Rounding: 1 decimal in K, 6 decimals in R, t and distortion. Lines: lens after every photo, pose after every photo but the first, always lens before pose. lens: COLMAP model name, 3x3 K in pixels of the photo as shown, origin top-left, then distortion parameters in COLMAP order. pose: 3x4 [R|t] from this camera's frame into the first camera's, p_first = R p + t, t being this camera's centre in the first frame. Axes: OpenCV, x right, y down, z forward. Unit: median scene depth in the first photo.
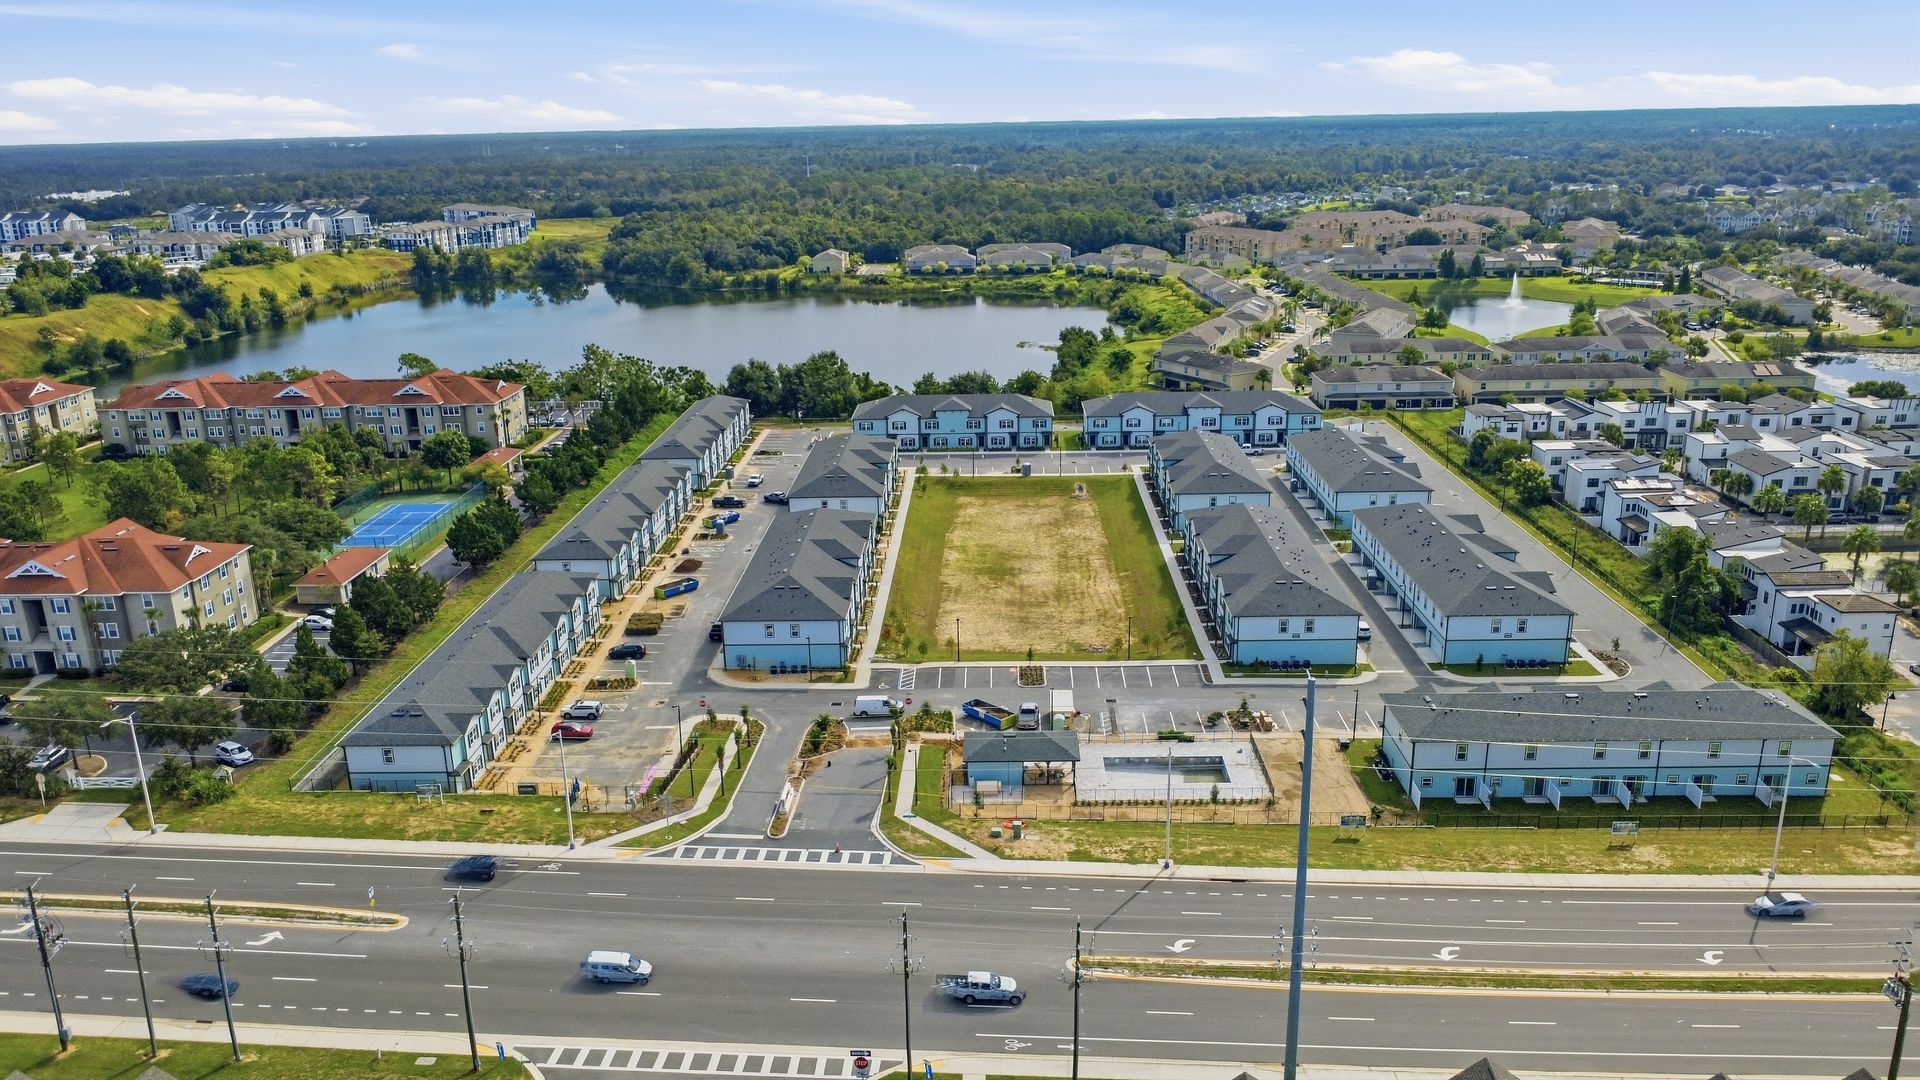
lens RADIAL K [[1404.8, 0, 960.0], [0, 1404.8, 540.0], [0, 0, 1]] dist [-0.003186, -0.001281]
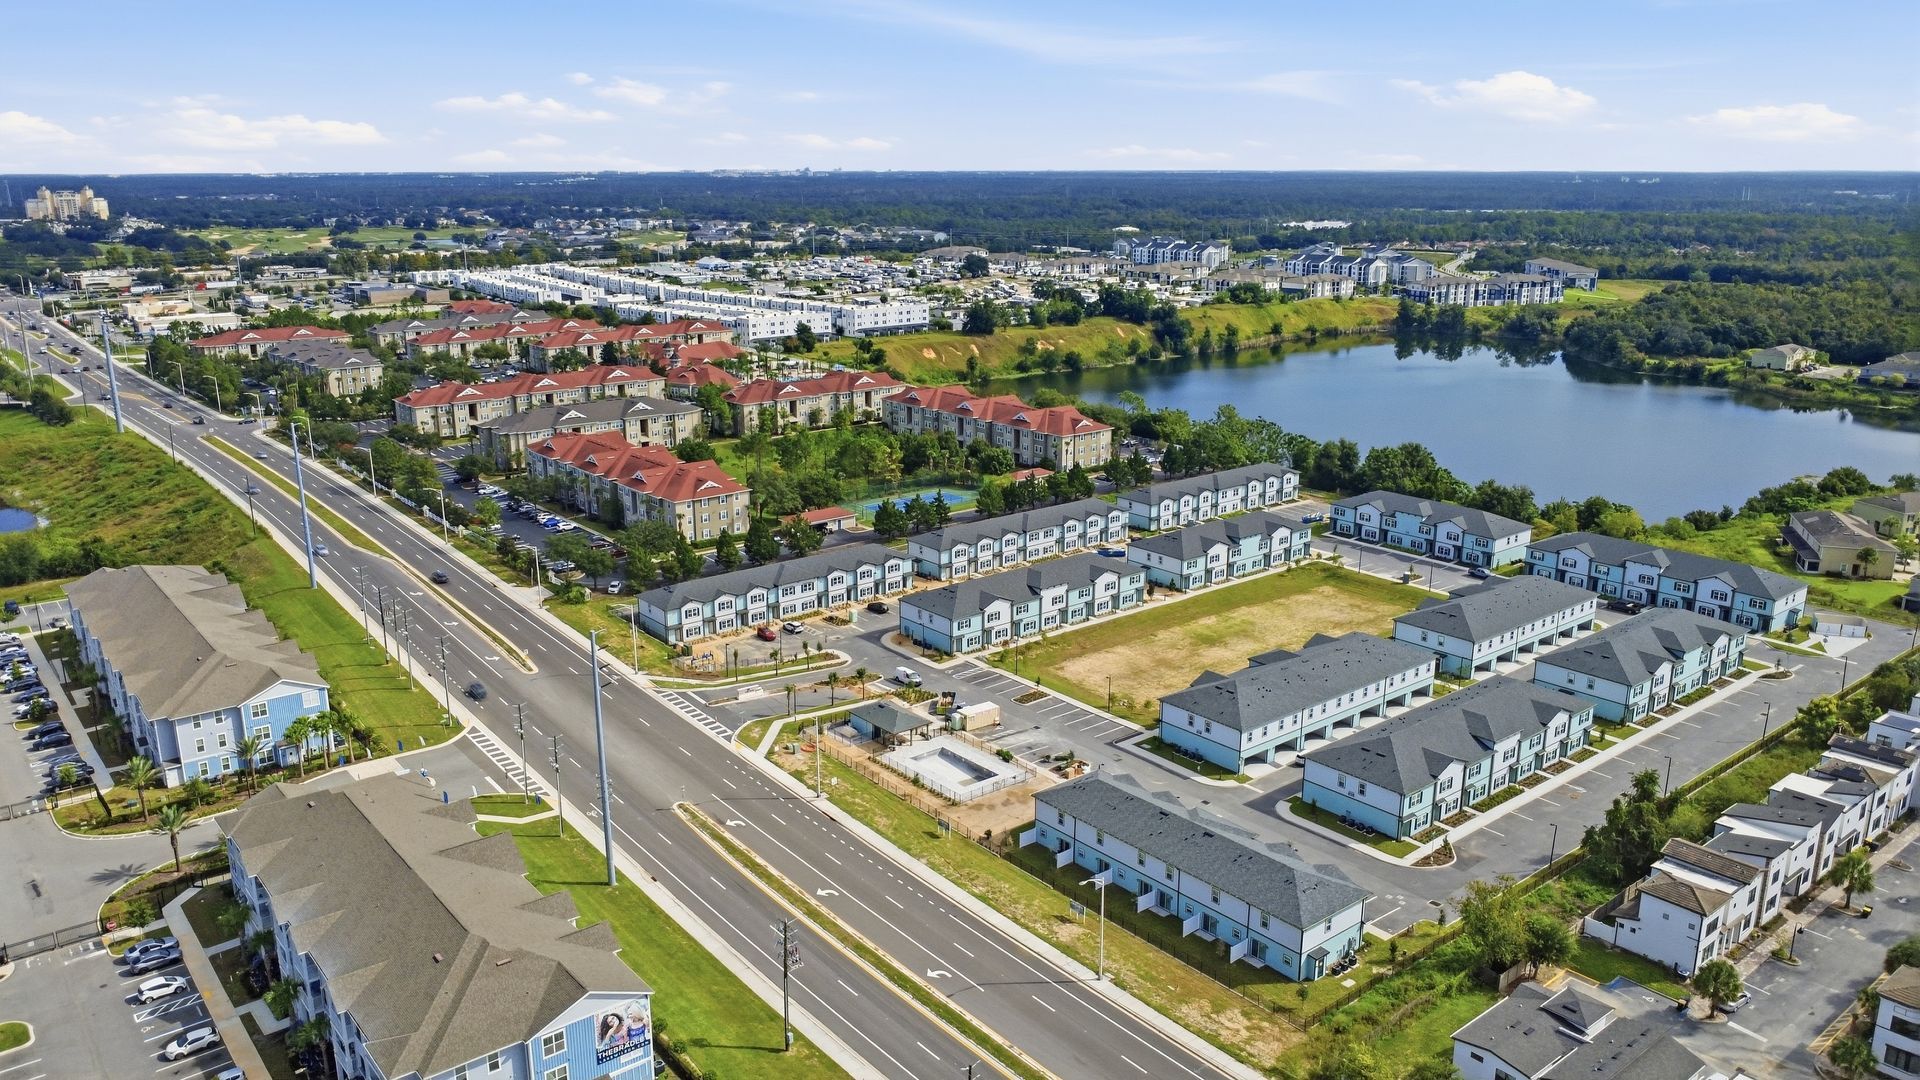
lens RADIAL K [[1404.8, 0, 960.0], [0, 1404.8, 540.0], [0, 0, 1]] dist [-0.003186, -0.001281]
pose [[0.653355, 0.214115, -0.726142, 0.701598], [-0.228711, 0.970178, 0.080287, -0.102227], [0.721678, 0.113621, 0.682841, 0.035504]]
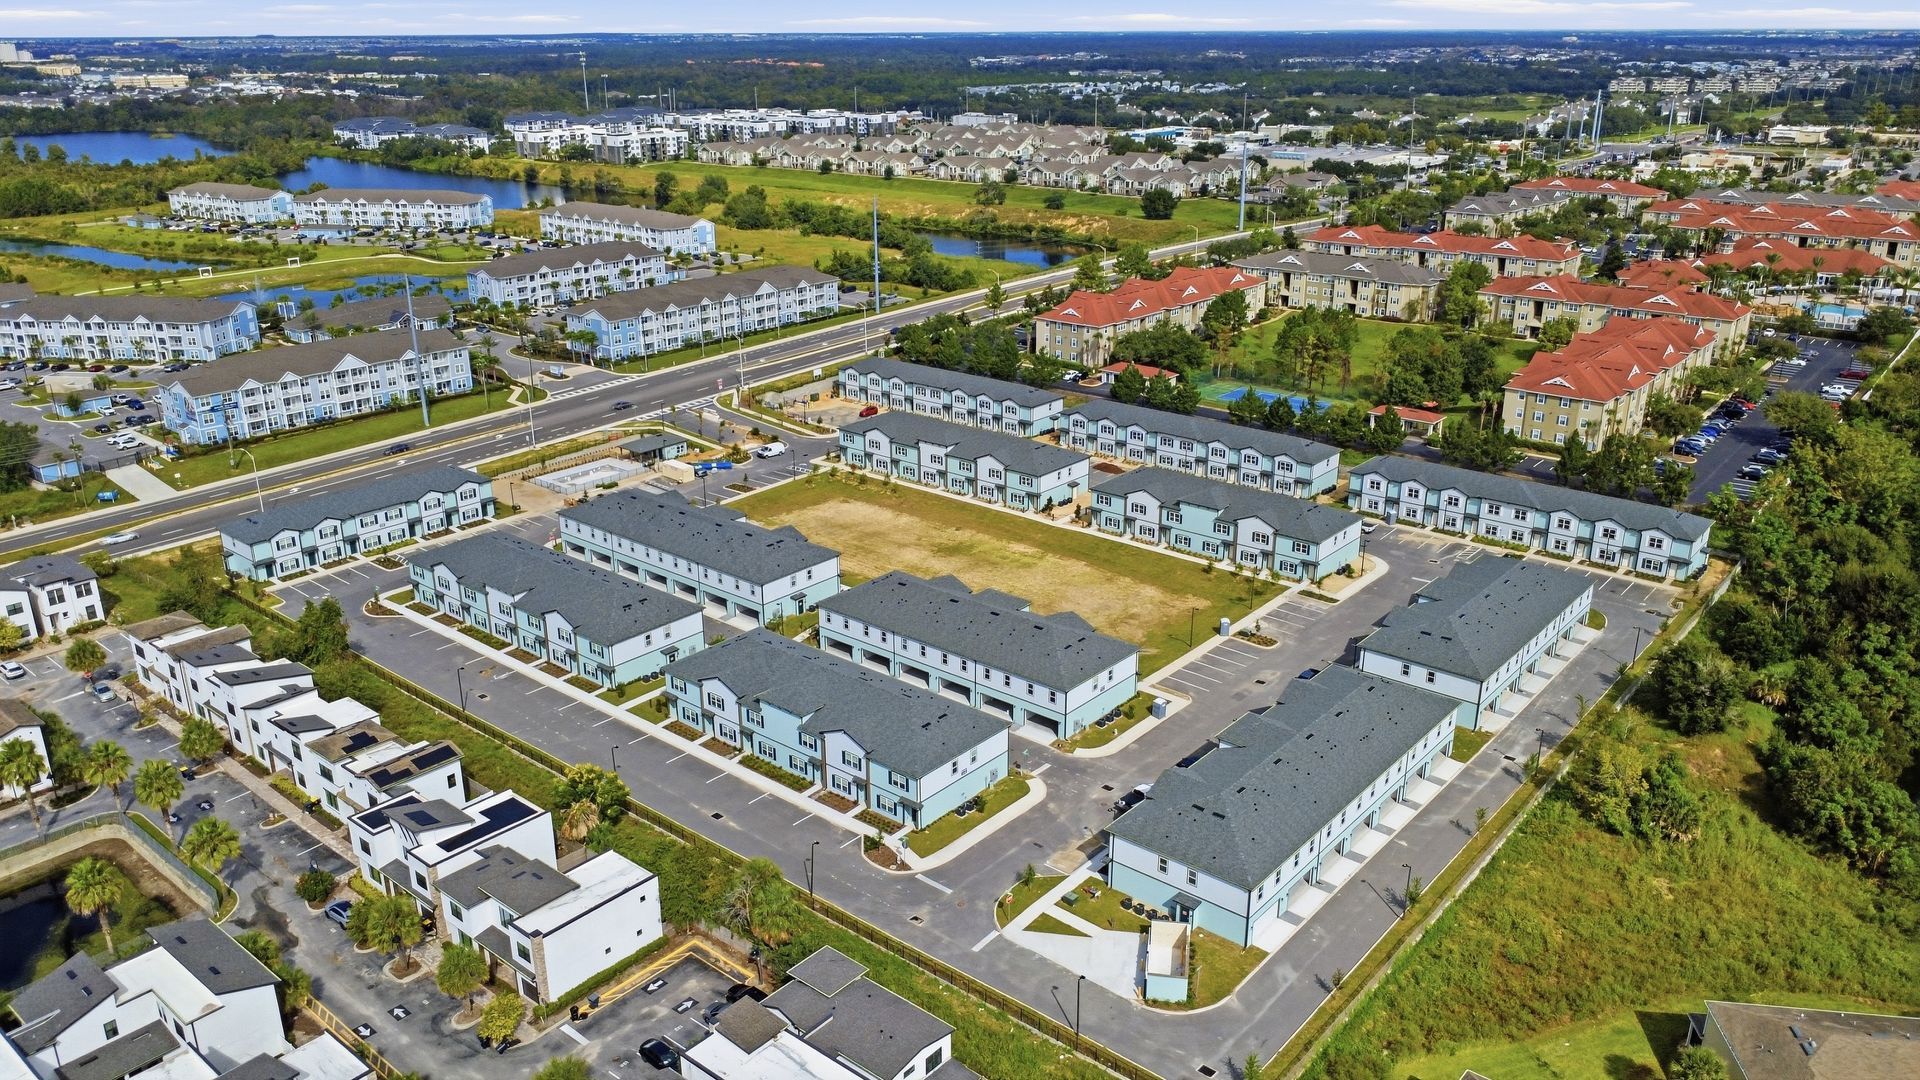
lens RADIAL K [[1404.8, 0, 960.0], [0, 1404.8, 540.0], [0, 0, 1]] dist [-0.003186, -0.001281]
pose [[-0.623835, 0.289316, -0.726035, 0.761382], [-0.209459, 0.833087, 0.511950, -0.507338], [0.752966, 0.471447, -0.459108, 1.432672]]
